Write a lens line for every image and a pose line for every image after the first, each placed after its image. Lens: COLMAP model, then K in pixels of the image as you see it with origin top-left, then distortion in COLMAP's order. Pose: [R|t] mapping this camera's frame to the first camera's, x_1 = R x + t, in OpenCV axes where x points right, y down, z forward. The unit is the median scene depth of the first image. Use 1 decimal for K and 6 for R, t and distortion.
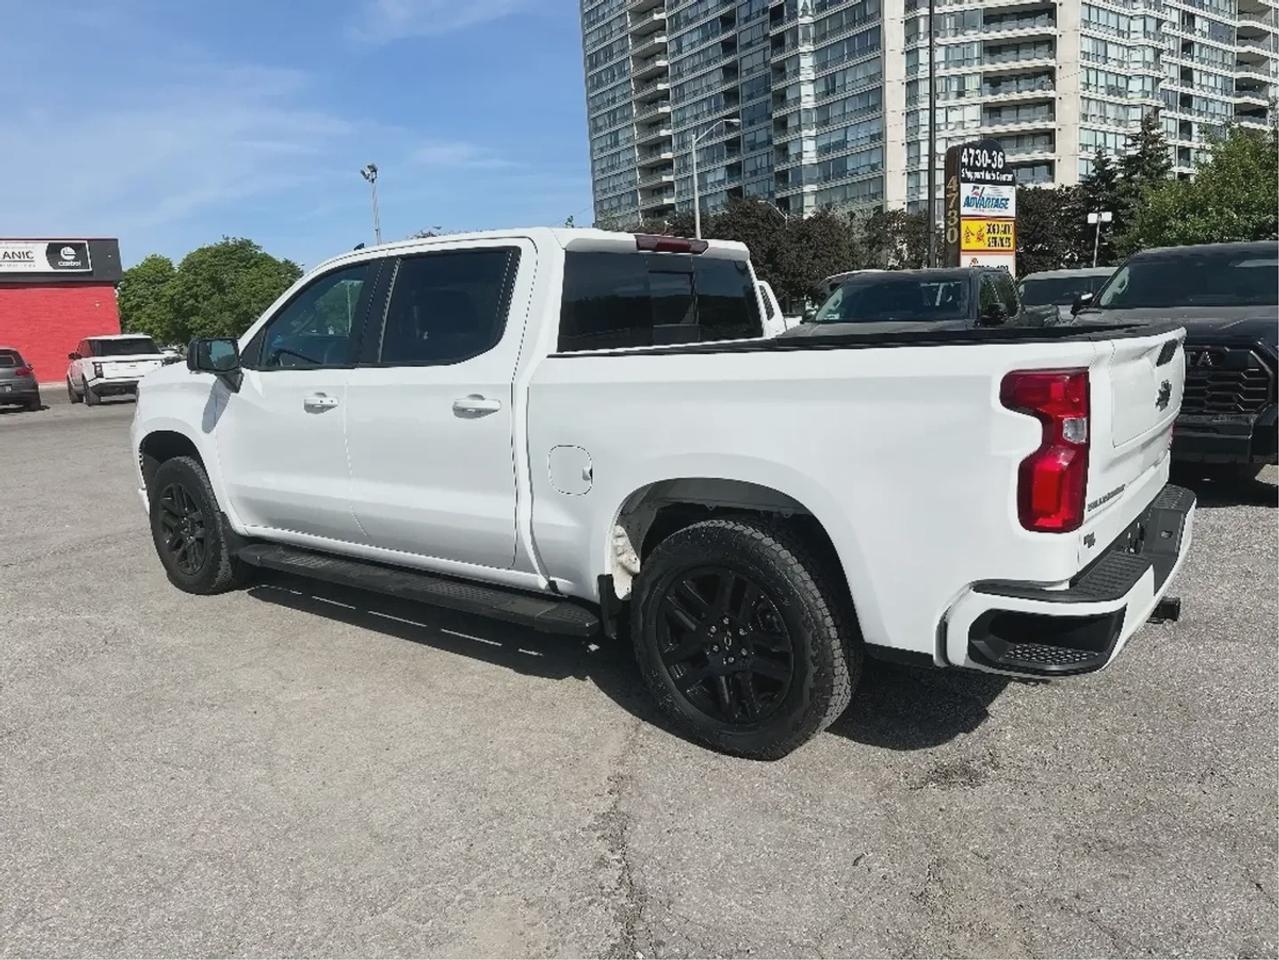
lens RADIAL K [[886.7, 0, 639.5], [0, 886.7, 480.0], [0, 0, 1]] dist [-0.003578, 0.003609]
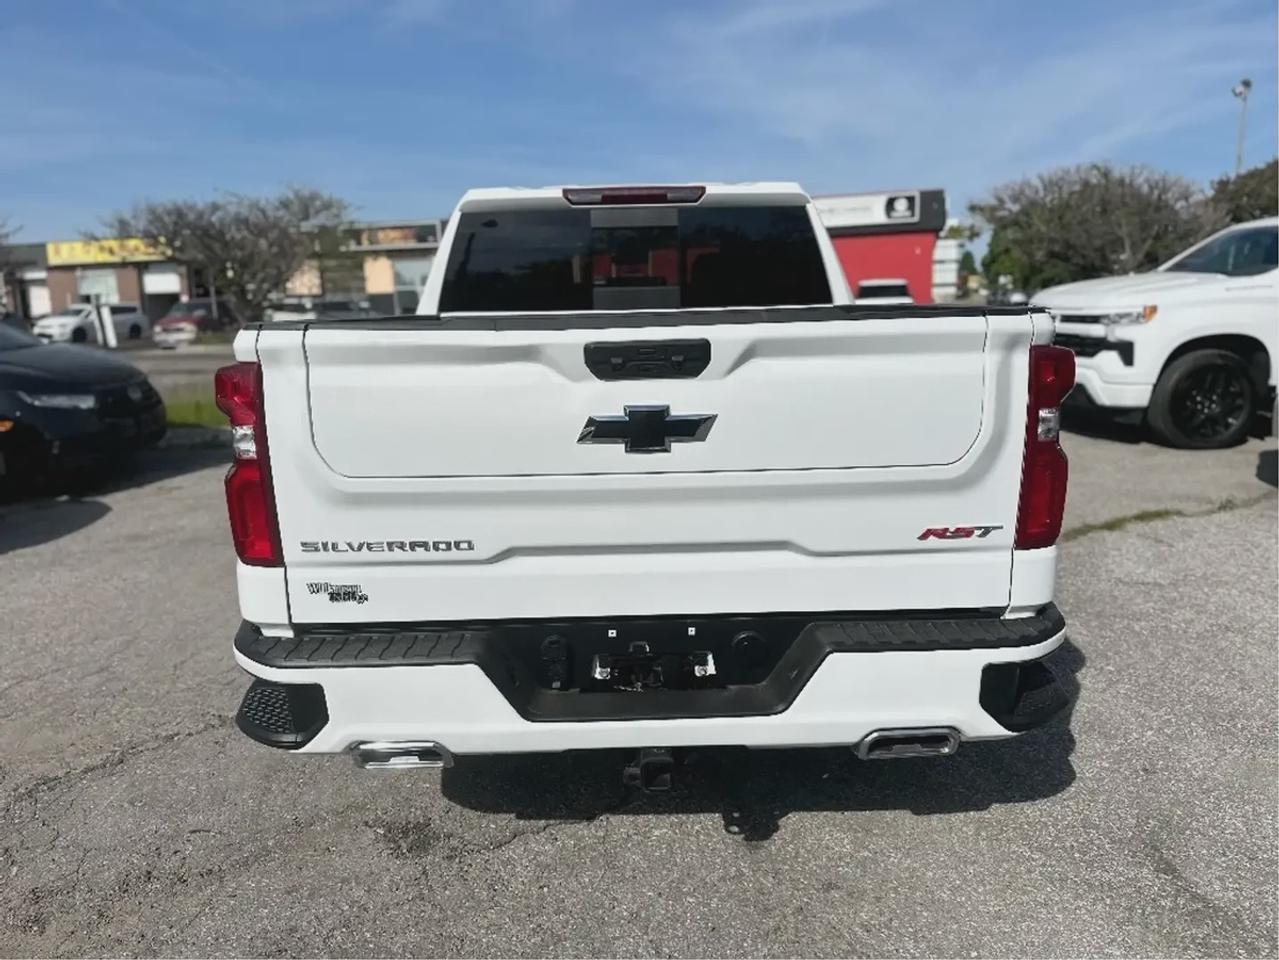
lens RADIAL K [[882.4, 0, 636.6], [0, 882.4, 489.0], [0, 0, 1]] dist [0.005245, -0.002797]
pose [[0.641340, 0.190718, -0.743175, 0.642580], [-0.138750, 0.981473, 0.132134, -0.081330], [0.754607, 0.018373, 0.655920, 0.368790]]
